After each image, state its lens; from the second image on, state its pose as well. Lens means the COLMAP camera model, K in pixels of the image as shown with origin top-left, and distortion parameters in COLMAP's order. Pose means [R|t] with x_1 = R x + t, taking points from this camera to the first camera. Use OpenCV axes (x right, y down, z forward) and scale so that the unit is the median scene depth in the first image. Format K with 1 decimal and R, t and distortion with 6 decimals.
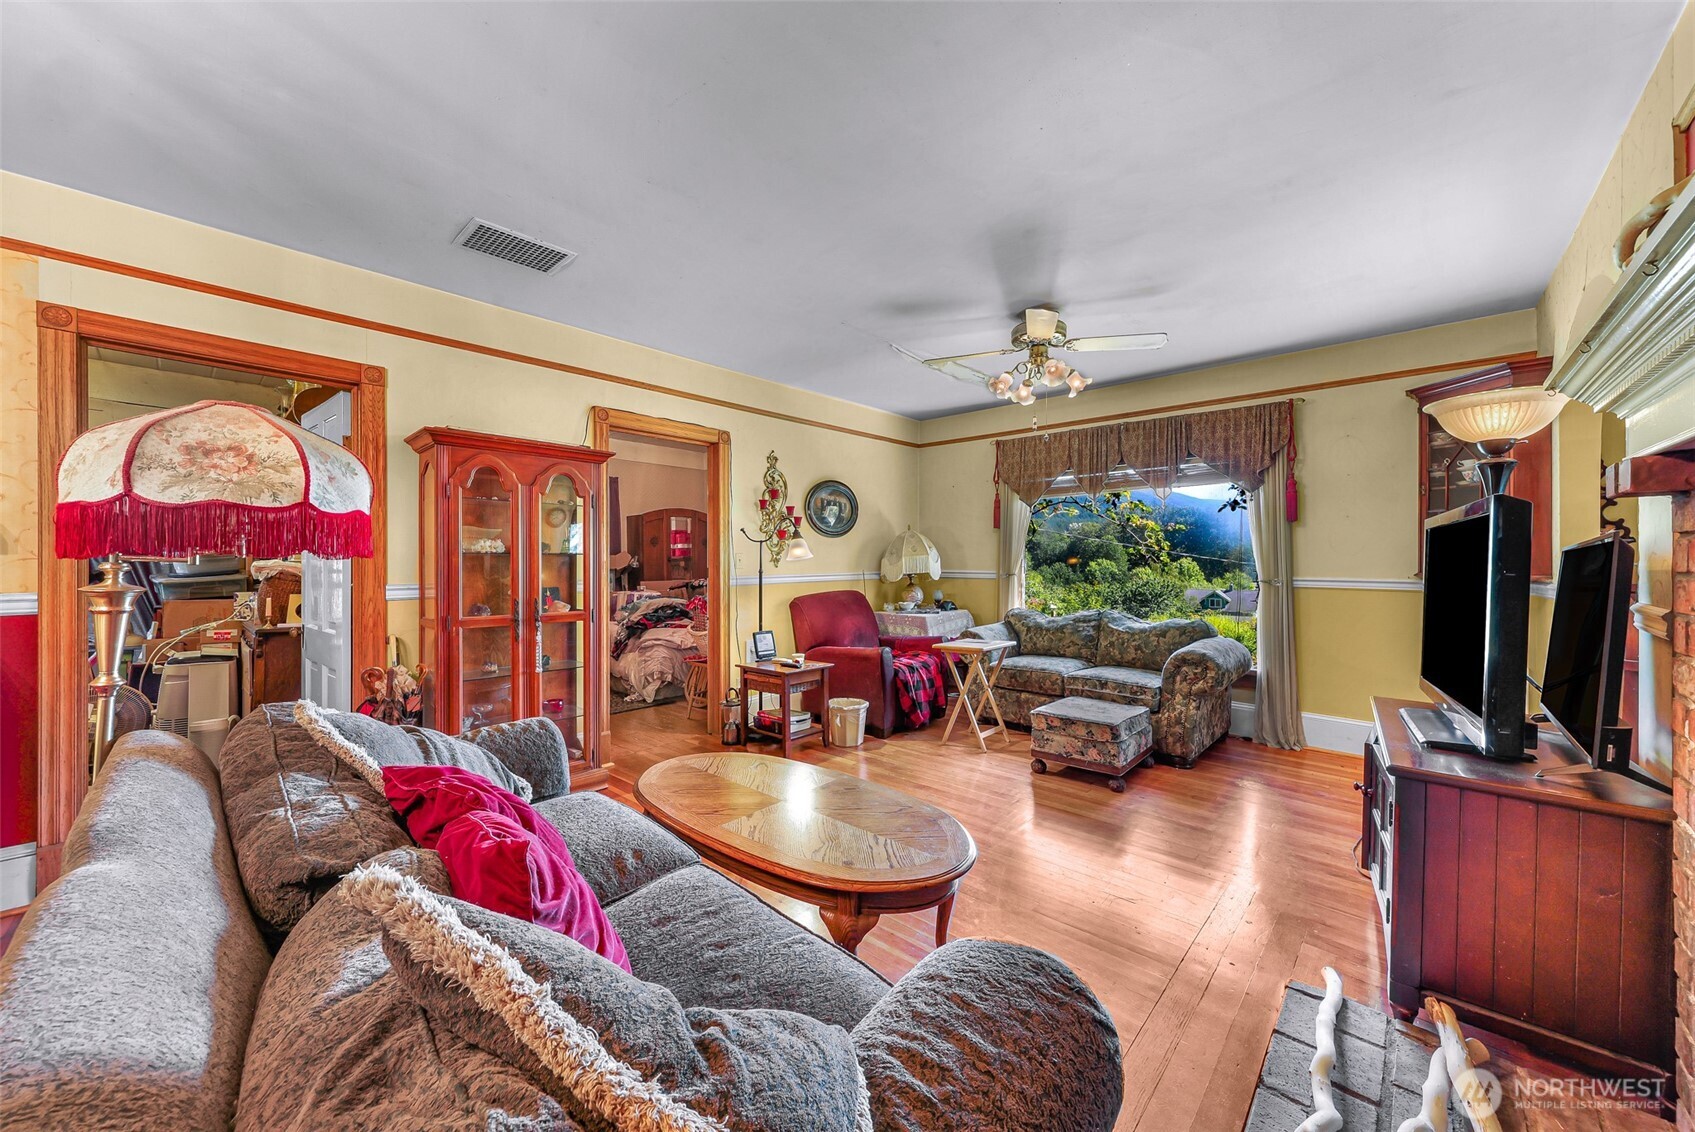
lens RADIAL K [[627.2, 0, 843.5], [0, 627.2, 560.7], [0, 0, 1]] dist [-0.000581, -0.000312]
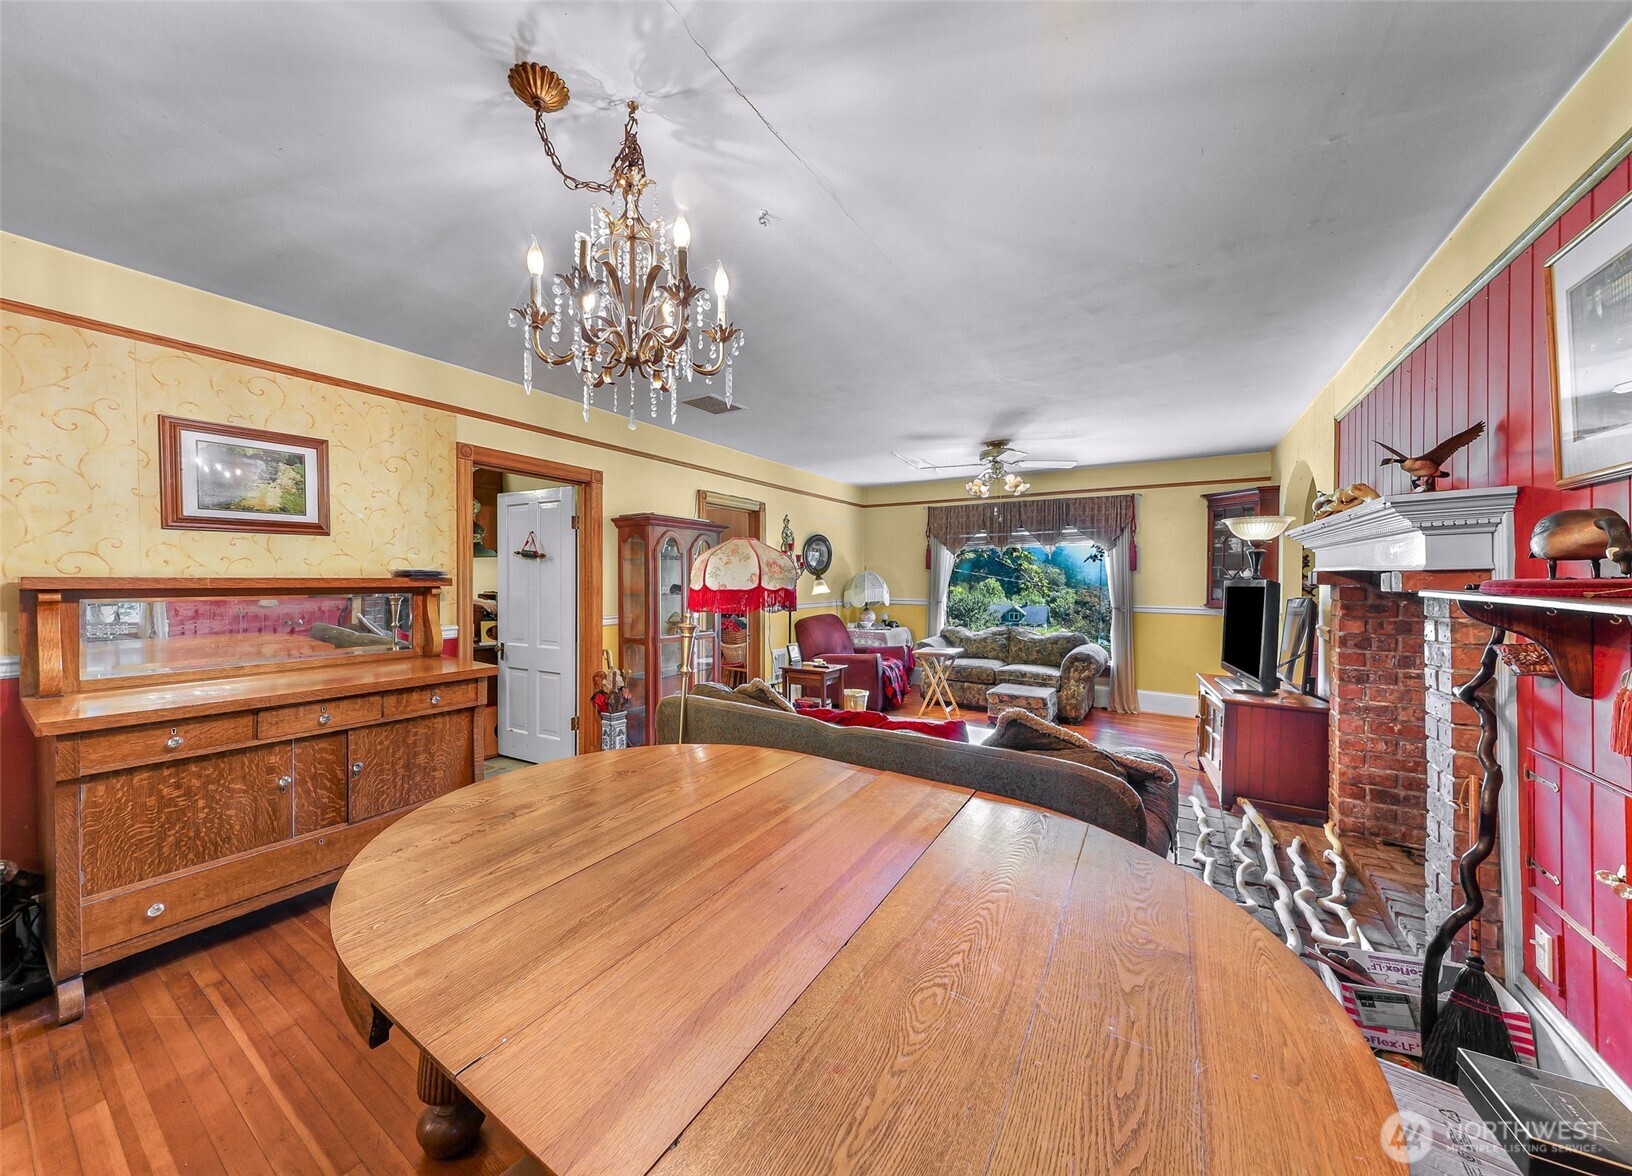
lens RADIAL K [[580.9, 0, 760.8], [0, 580.9, 583.4], [0, 0, 1]] dist [-0.000368, -0.000084]
pose [[0.991190, 0.001069, 0.132447, -0.397300], [-0.002050, 0.999971, 0.007273, -0.037182], [-0.132435, -0.007481, 0.991163, -0.320249]]
